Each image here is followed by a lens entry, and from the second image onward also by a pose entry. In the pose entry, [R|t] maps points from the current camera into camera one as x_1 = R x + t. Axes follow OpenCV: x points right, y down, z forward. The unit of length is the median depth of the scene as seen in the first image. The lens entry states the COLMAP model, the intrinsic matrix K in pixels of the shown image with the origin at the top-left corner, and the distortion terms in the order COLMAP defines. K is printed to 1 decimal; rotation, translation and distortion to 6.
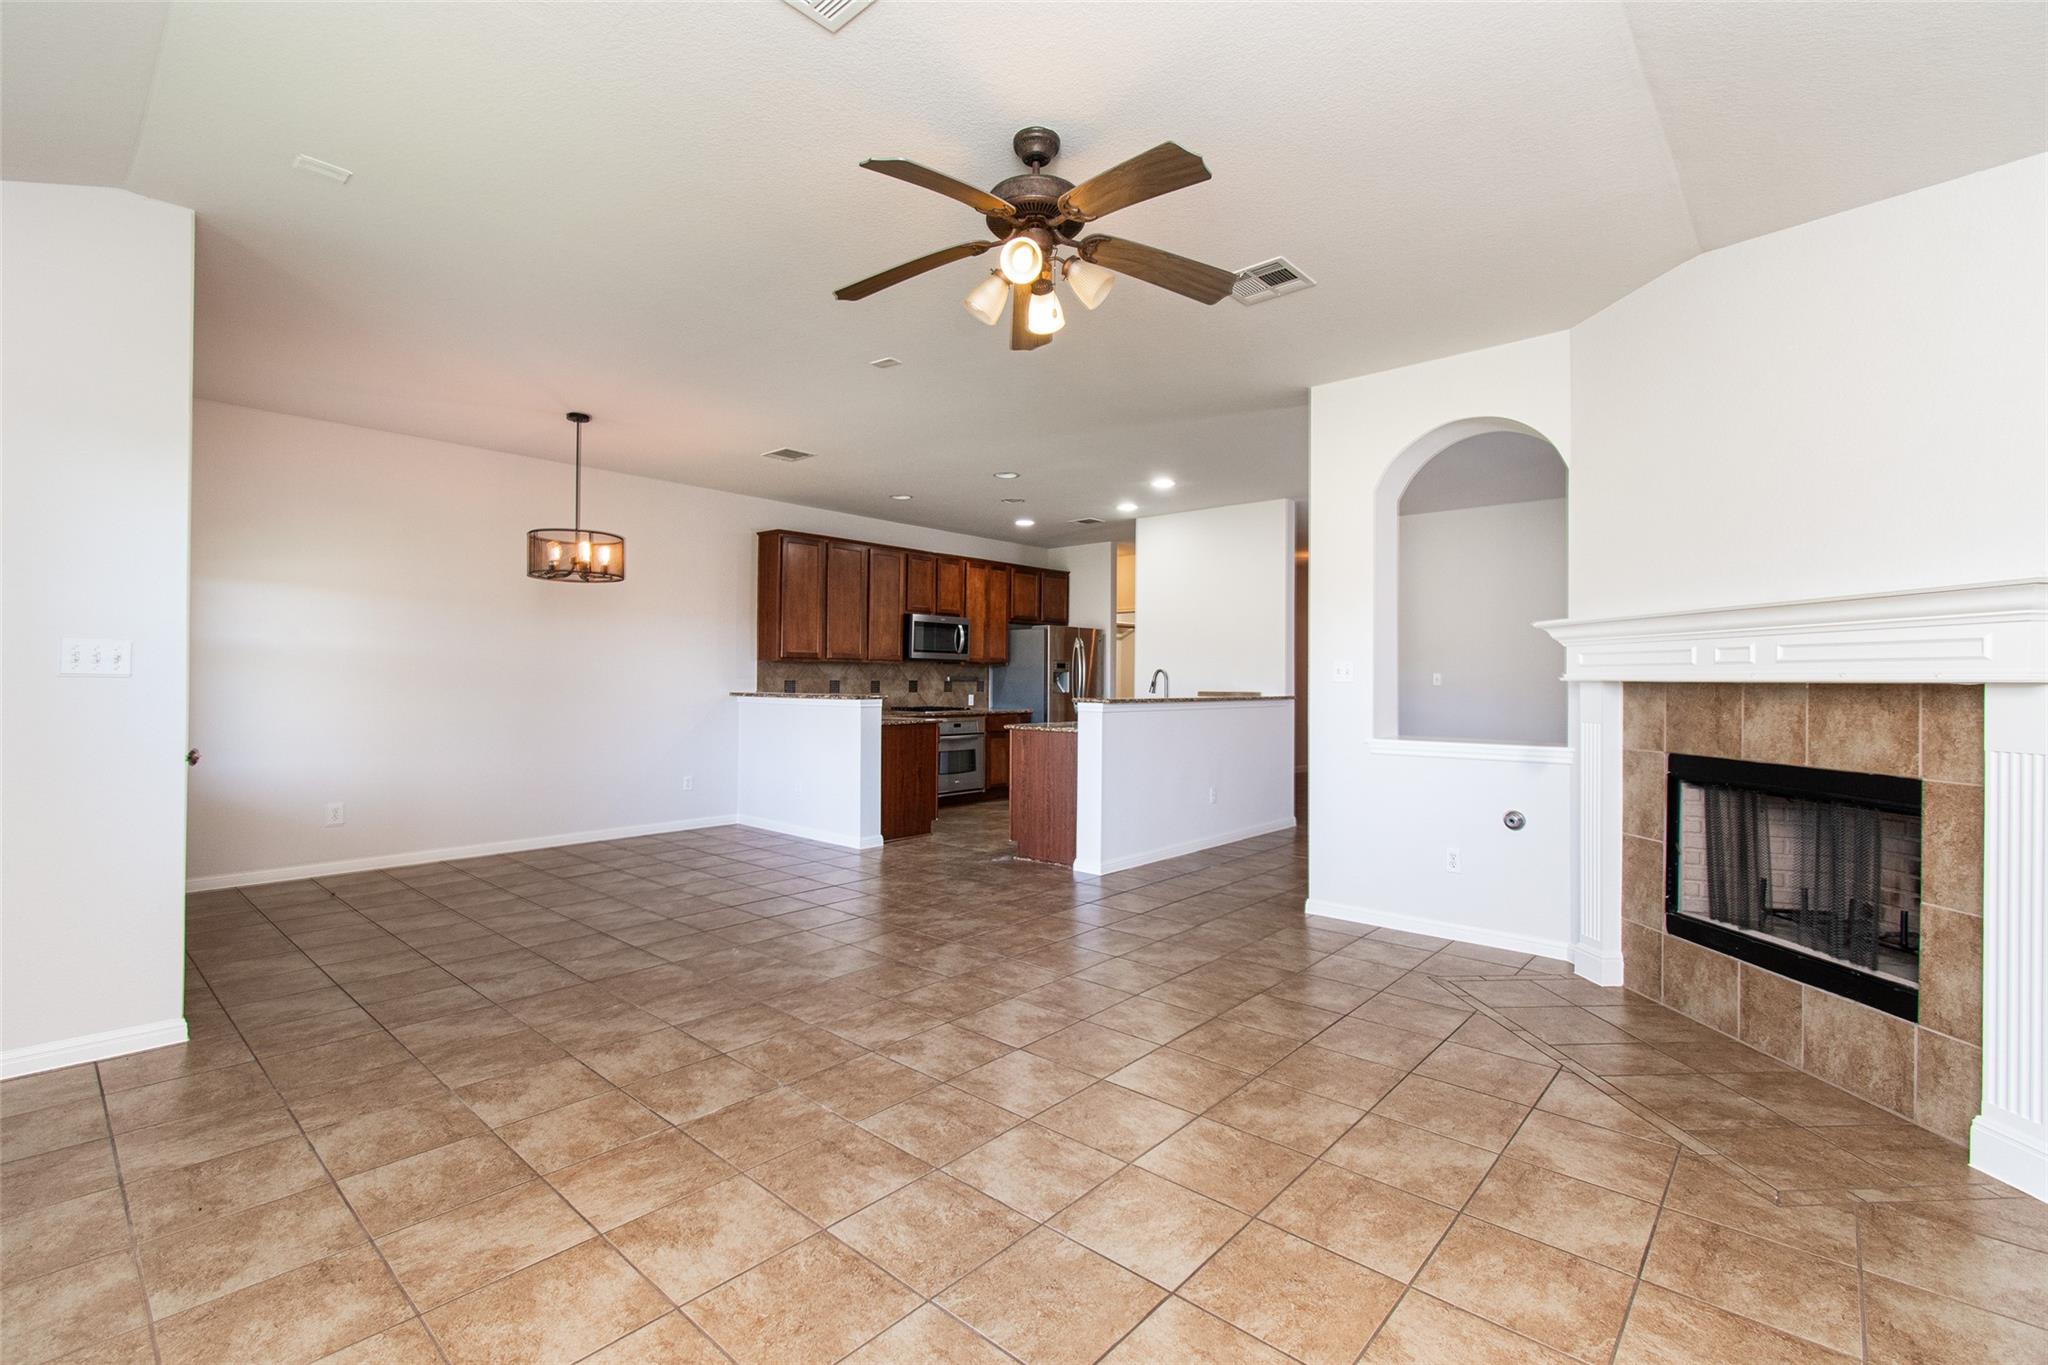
lens RADIAL K [[898.6, 0, 1017.3], [0, 898.6, 679.4], [0, 0, 1]] dist [0.000597, -0.000741]
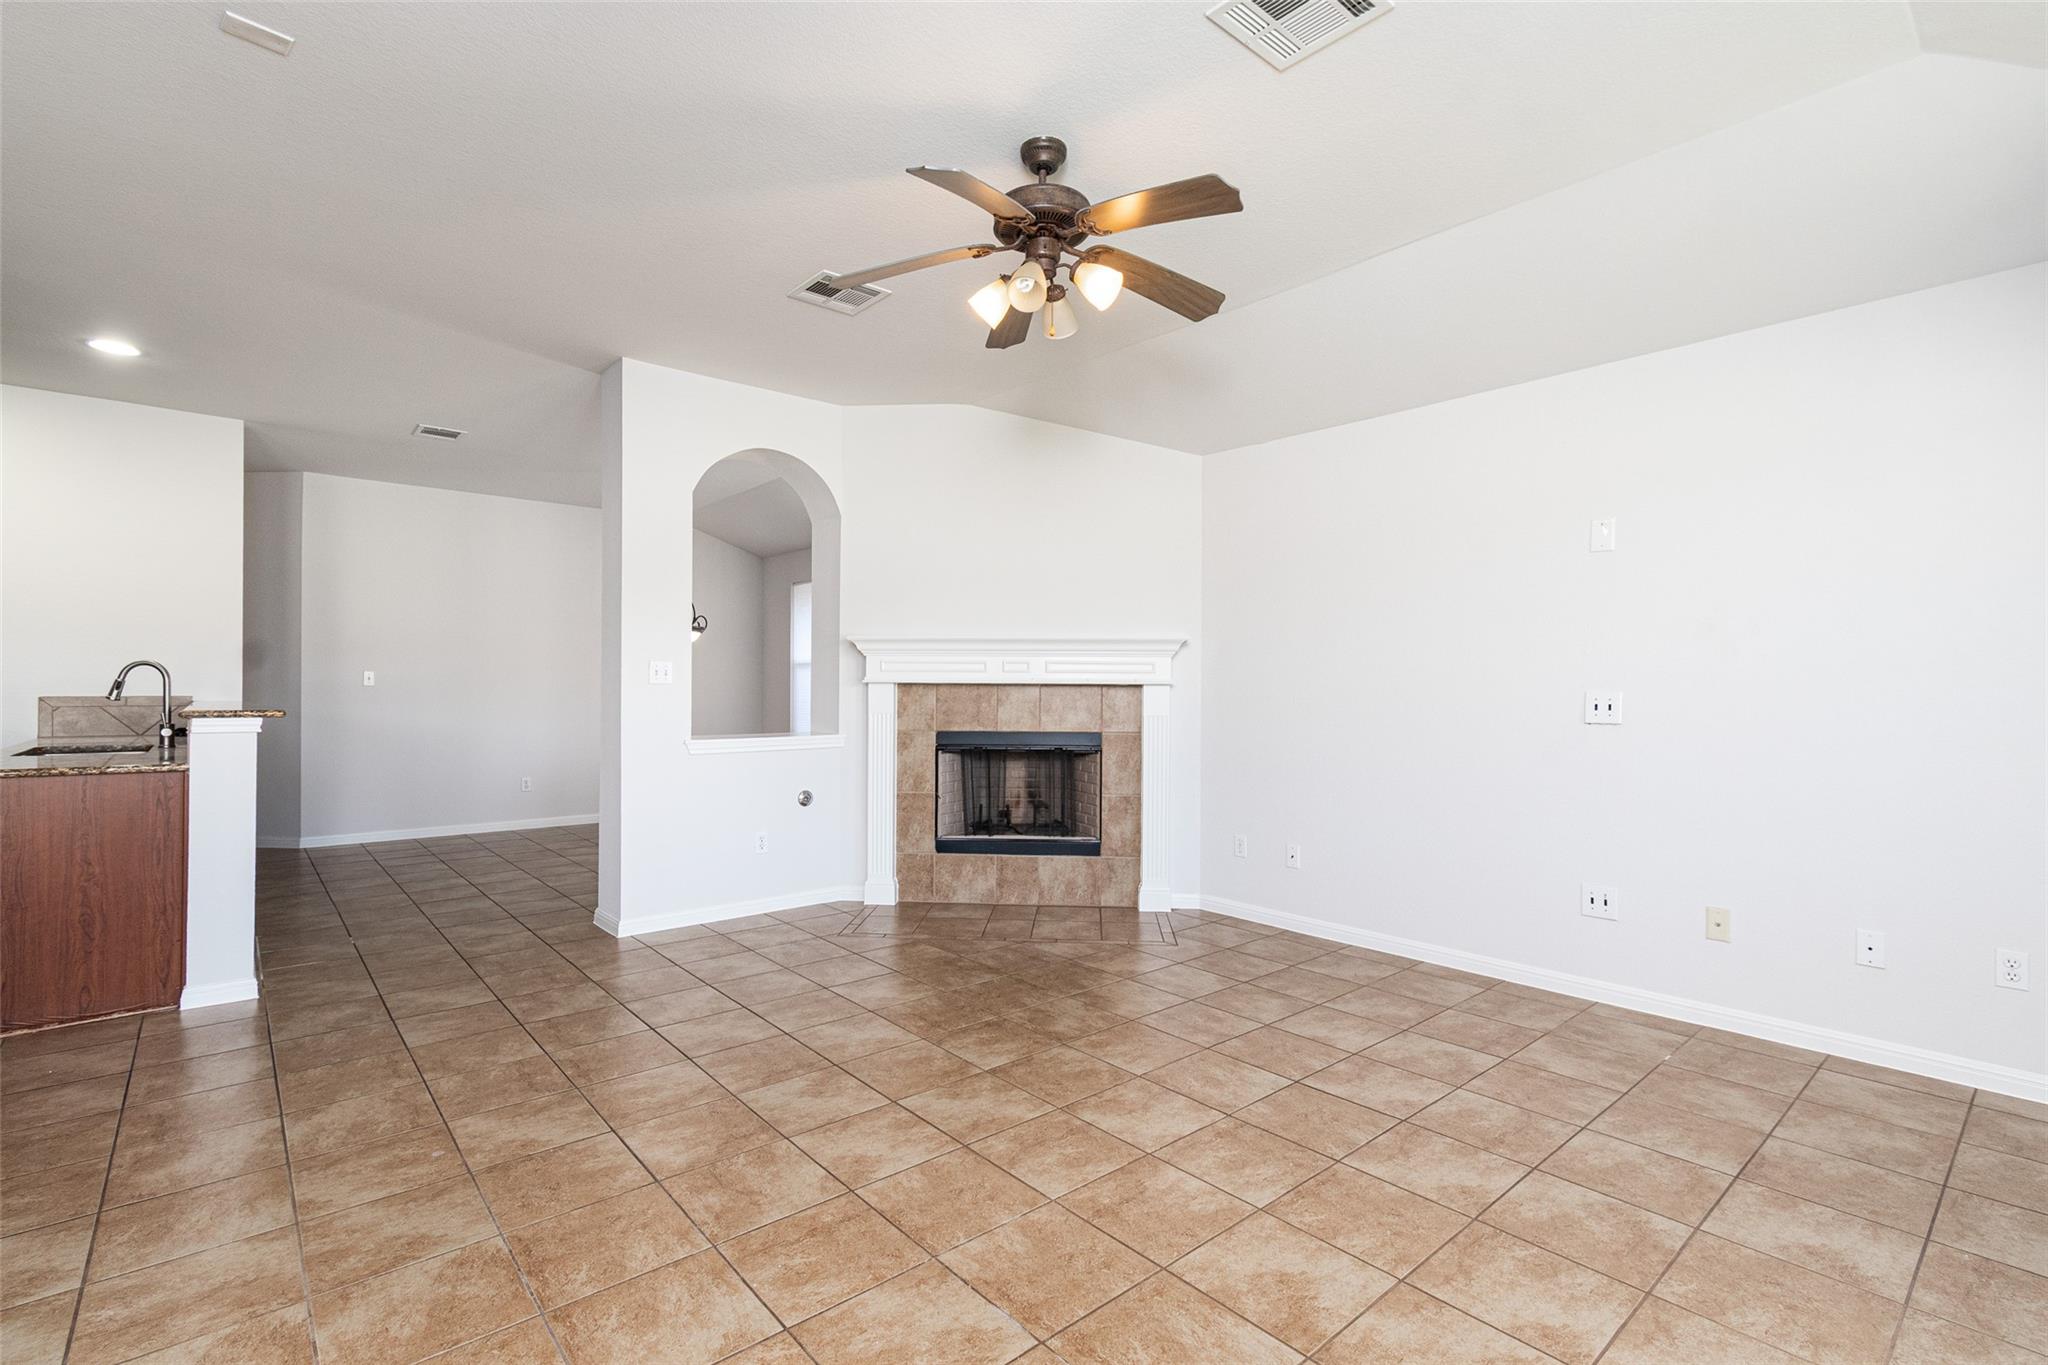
lens RADIAL K [[931.0, 0, 1024.0], [0, 931.0, 682.5], [0, 0, 1]] dist [0.000584, -0.000096]
pose [[0.127001, -0.001209, 0.991902, -0.871159], [-0.006817, 0.999975, 0.002092, -0.002442], [-0.991879, -0.007027, 0.126989, 0.747736]]
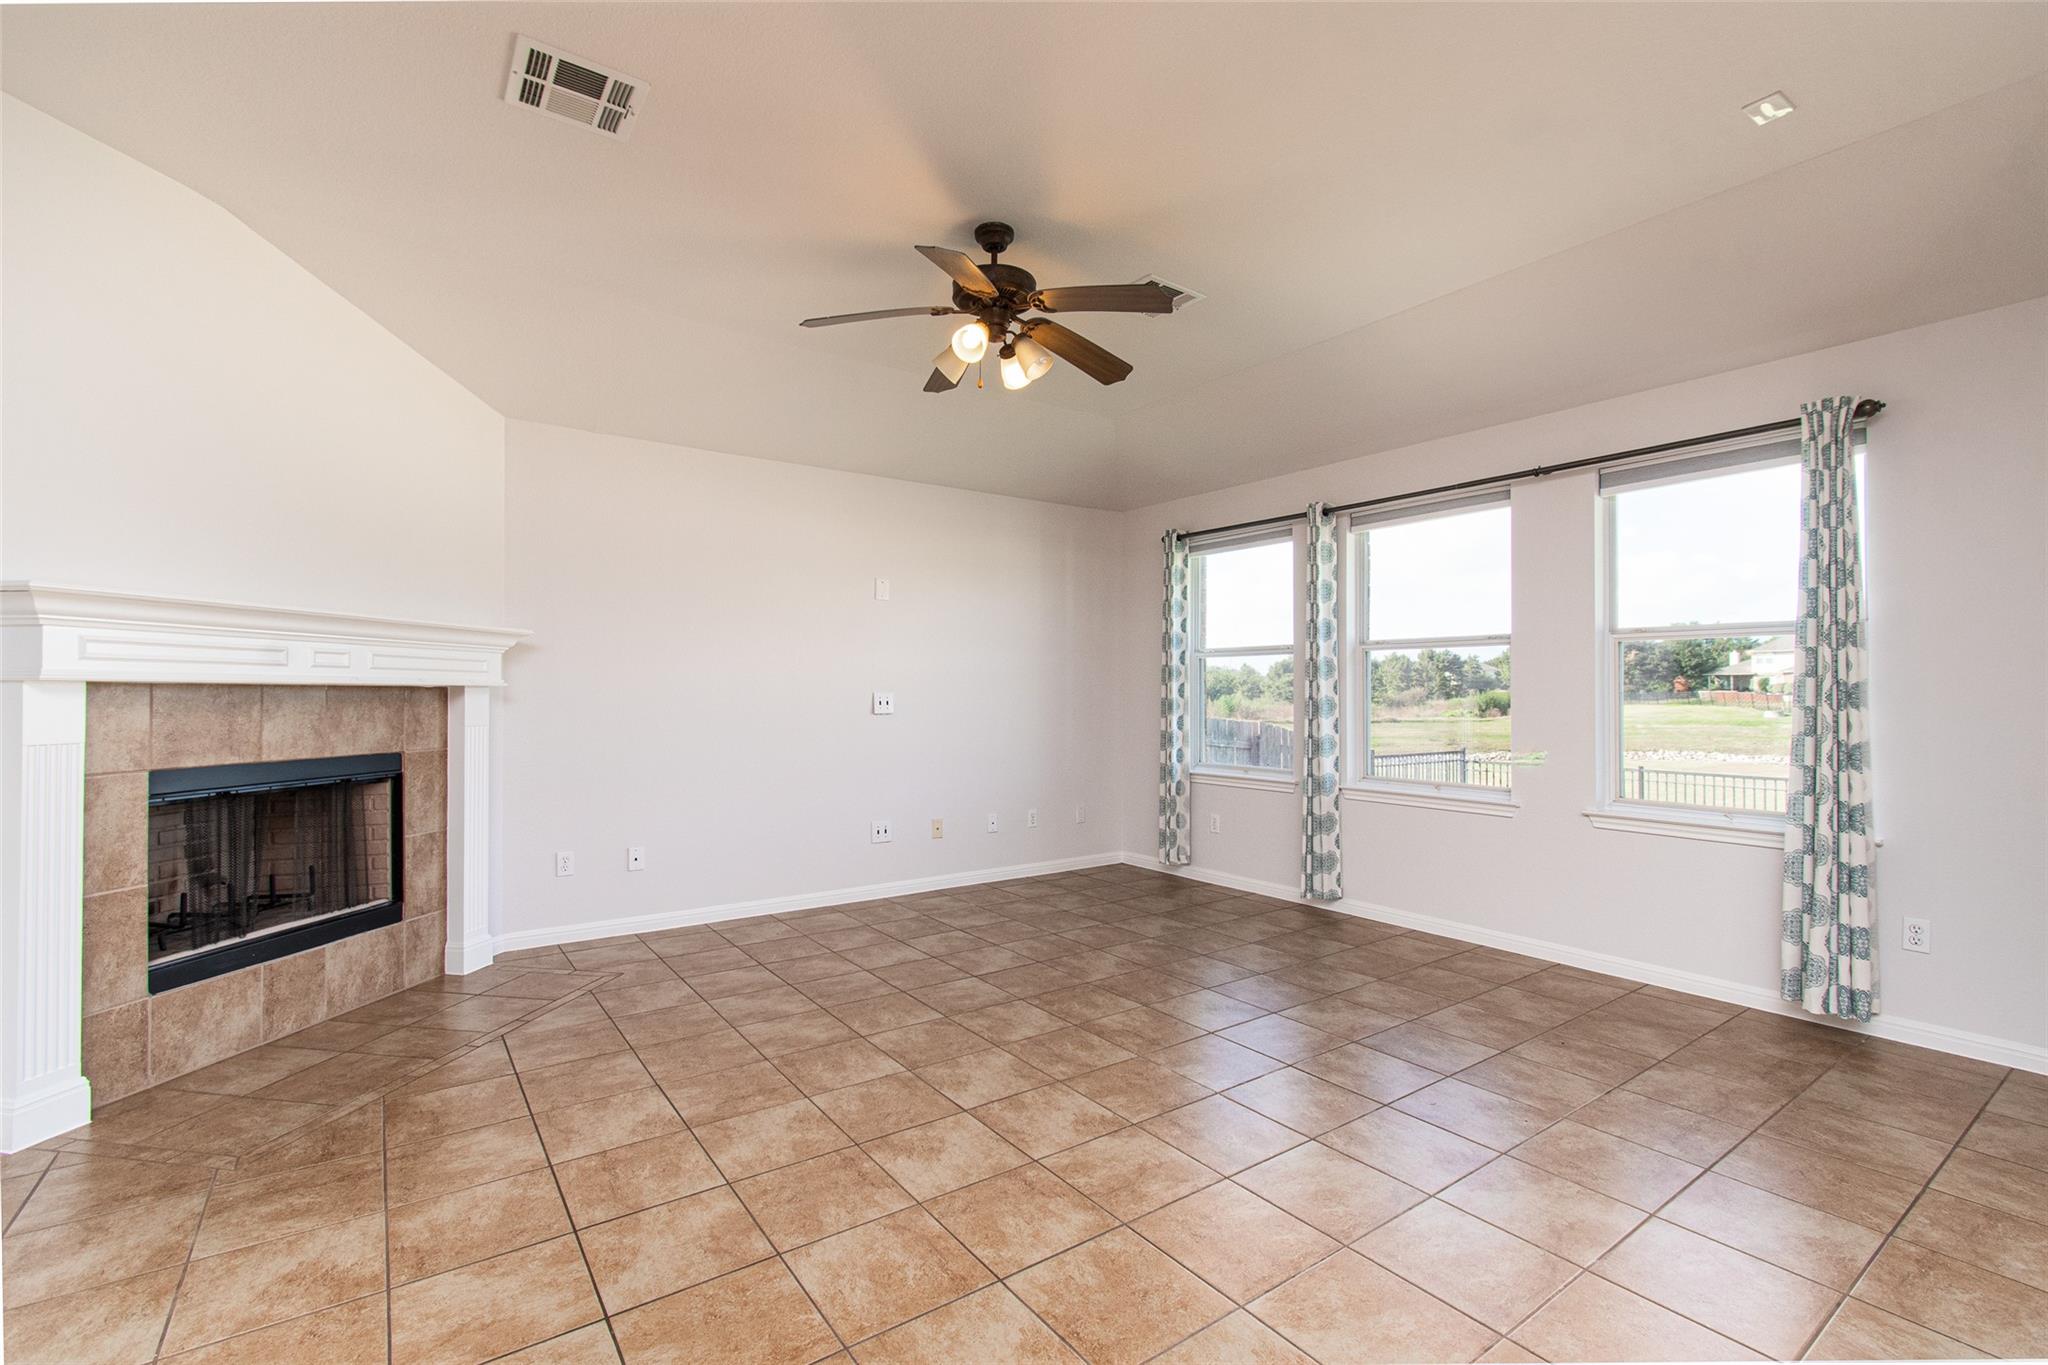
lens RADIAL K [[898.6, 0, 1017.3], [0, 898.6, 679.4], [0, 0, 1]] dist [0.000597, -0.000741]
pose [[-0.975484, -0.005919, 0.219992, -0.232167], [-0.009875, 0.999809, -0.016889, 0.006671], [-0.219850, -0.018648, -0.975355, 1.816480]]
